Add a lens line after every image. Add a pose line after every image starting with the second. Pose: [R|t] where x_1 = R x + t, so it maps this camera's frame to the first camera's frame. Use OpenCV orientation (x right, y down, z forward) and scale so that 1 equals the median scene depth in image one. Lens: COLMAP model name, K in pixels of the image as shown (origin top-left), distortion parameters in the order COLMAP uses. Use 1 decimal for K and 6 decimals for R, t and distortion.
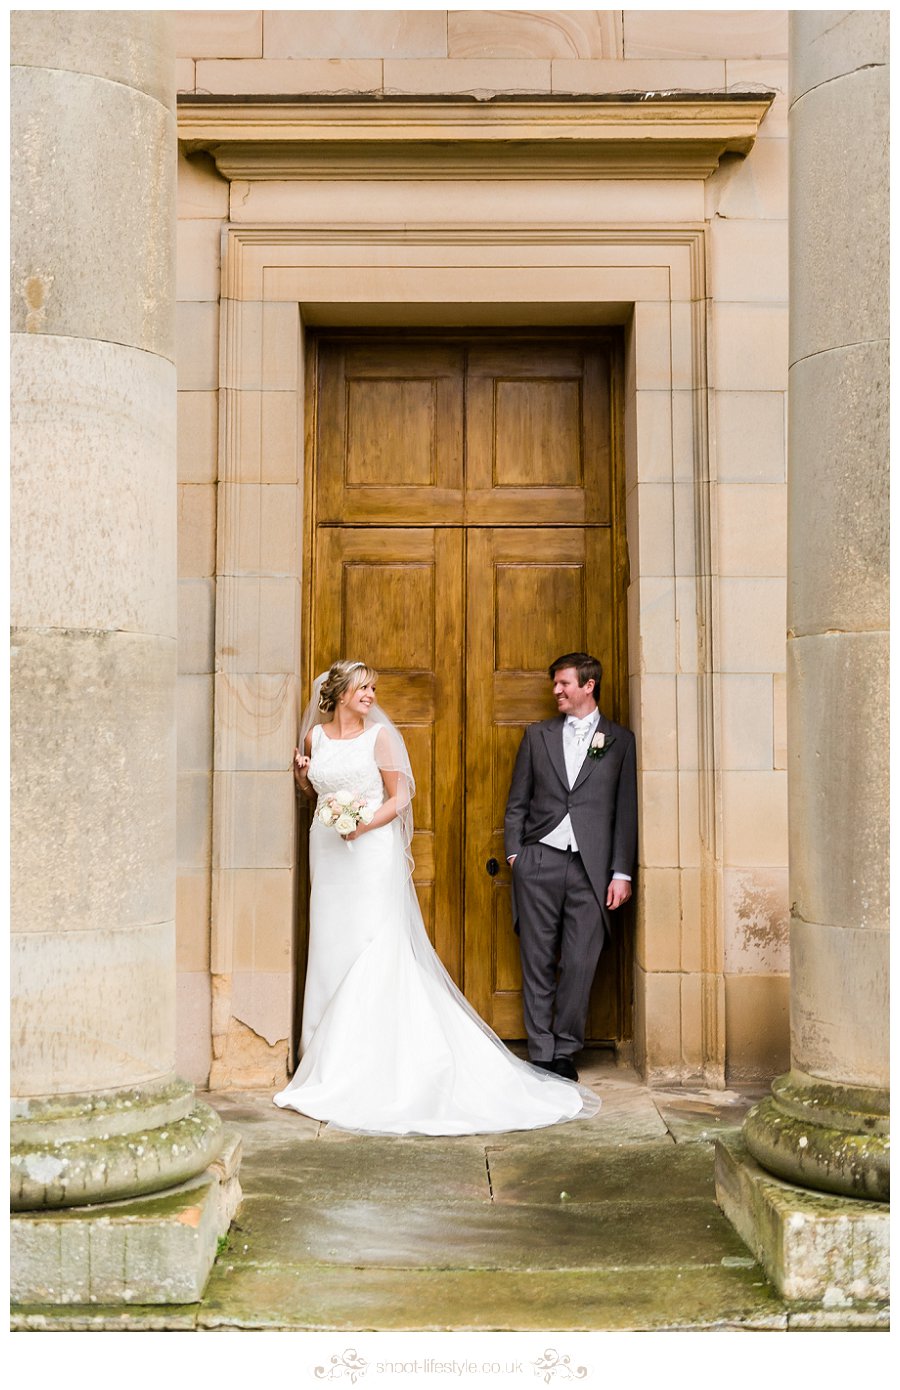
lens RADIAL K [[2093.1, 0, 451.0], [0, 2093.1, 691.3], [0, 0, 1]] dist [-0.011037, 0.000000]
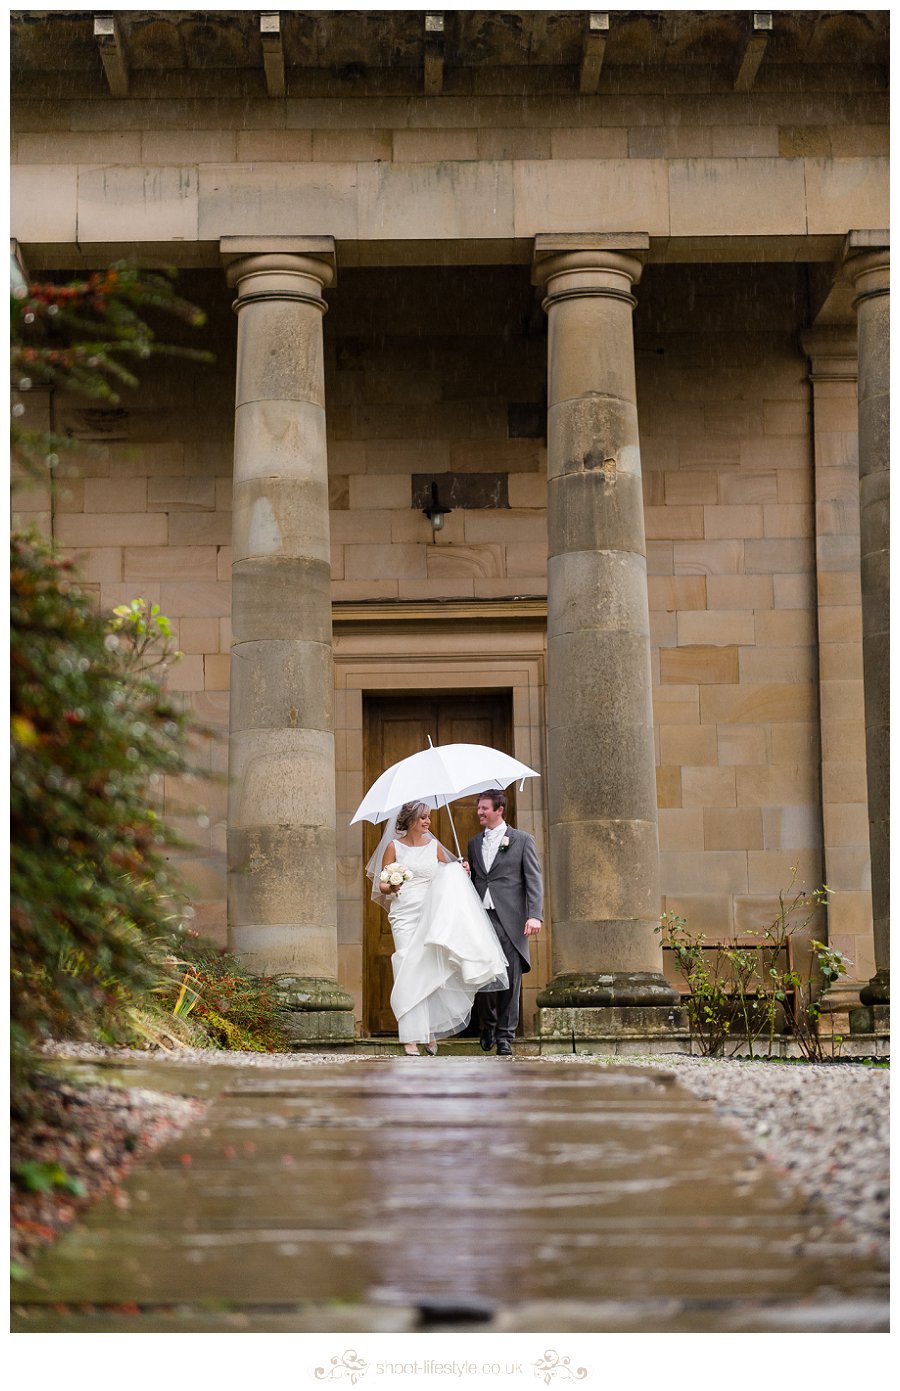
lens RADIAL K [[4477.8, 0, 451.2], [0, 4477.8, 697.5], [0, 0, 1]] dist [0.052778, 0.000000]
pose [[0.999899, -0.013993, 0.002651, 0.013645], [0.014183, 0.995249, -0.096320, 0.400936], [-0.001291, 0.096348, 0.995347, -5.300435]]
